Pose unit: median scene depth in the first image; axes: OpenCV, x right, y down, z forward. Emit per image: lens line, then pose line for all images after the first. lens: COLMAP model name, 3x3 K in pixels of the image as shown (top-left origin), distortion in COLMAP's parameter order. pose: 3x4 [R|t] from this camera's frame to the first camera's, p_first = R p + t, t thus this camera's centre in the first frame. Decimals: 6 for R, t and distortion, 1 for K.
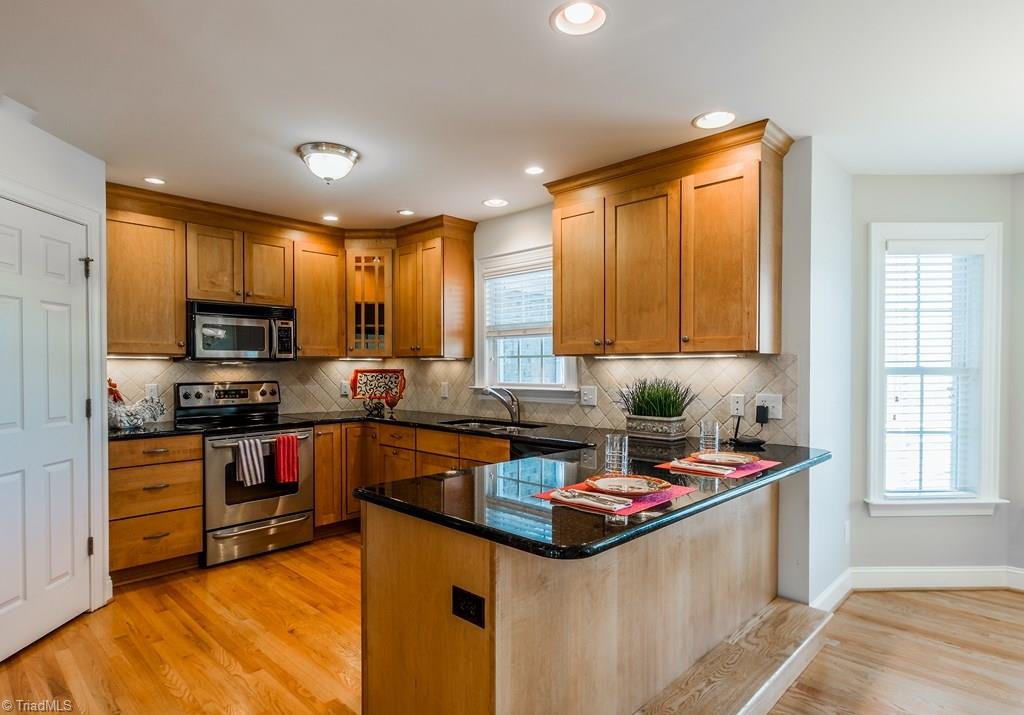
lens RADIAL K [[559.3, 0, 484.6], [0, 559.3, 370.7], [0, 0, 1]] dist [-0.000574, 0.000704]
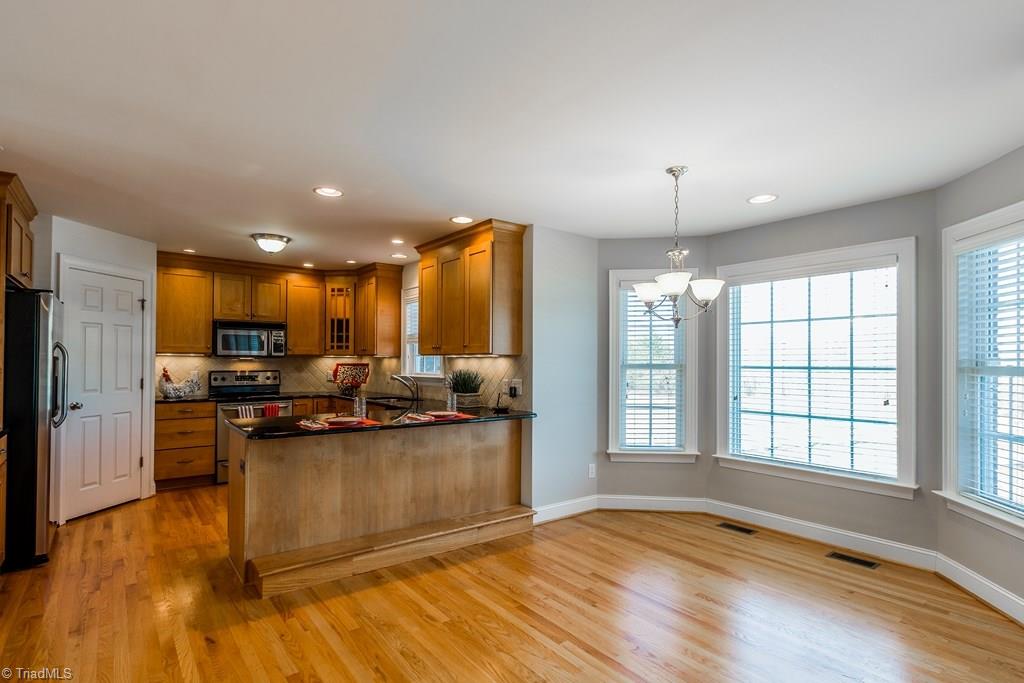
lens RADIAL K [[510.4, 0, 509.1], [0, 510.4, 354.4], [0, 0, 1]] dist [0.003203, -0.000026]
pose [[0.992213, 0.004217, -0.124477, 0.511019], [-0.006995, 0.999736, -0.021886, 0.001132], [0.124352, 0.022586, 0.991981, -0.366785]]
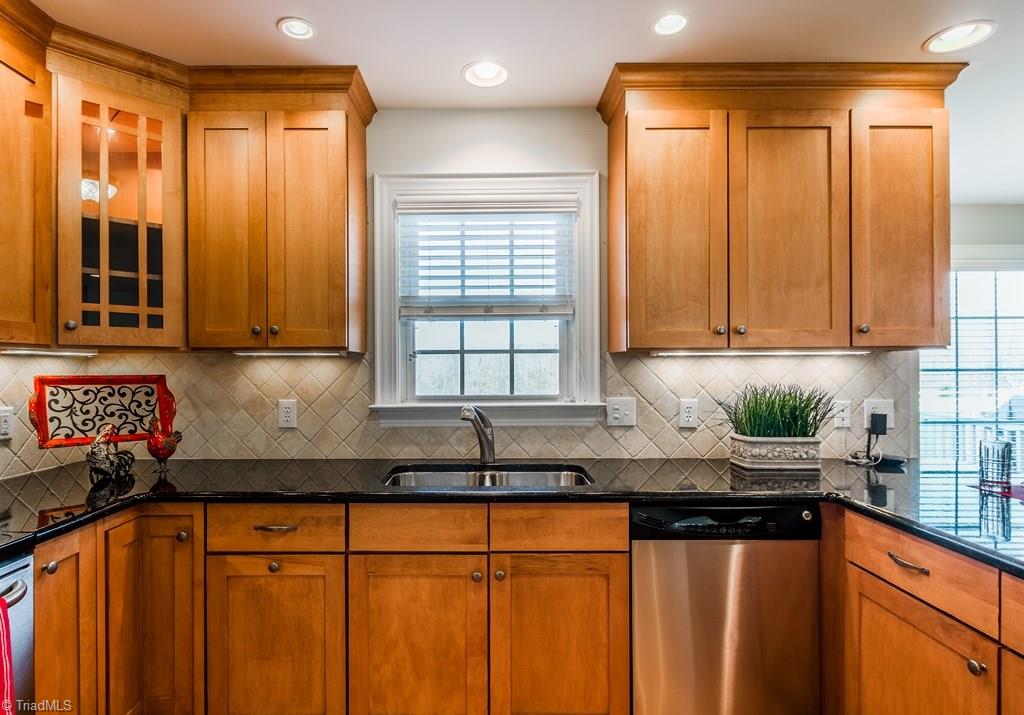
lens RADIAL K [[559.3, 0, 484.6], [0, 559.3, 370.7], [0, 0, 1]] dist [-0.000574, 0.000704]
pose [[0.709390, -0.005040, 0.704798, -0.383140], [0.009520, 0.999952, -0.002432, -0.003625], [-0.704752, 0.008435, 0.709404, 0.622104]]
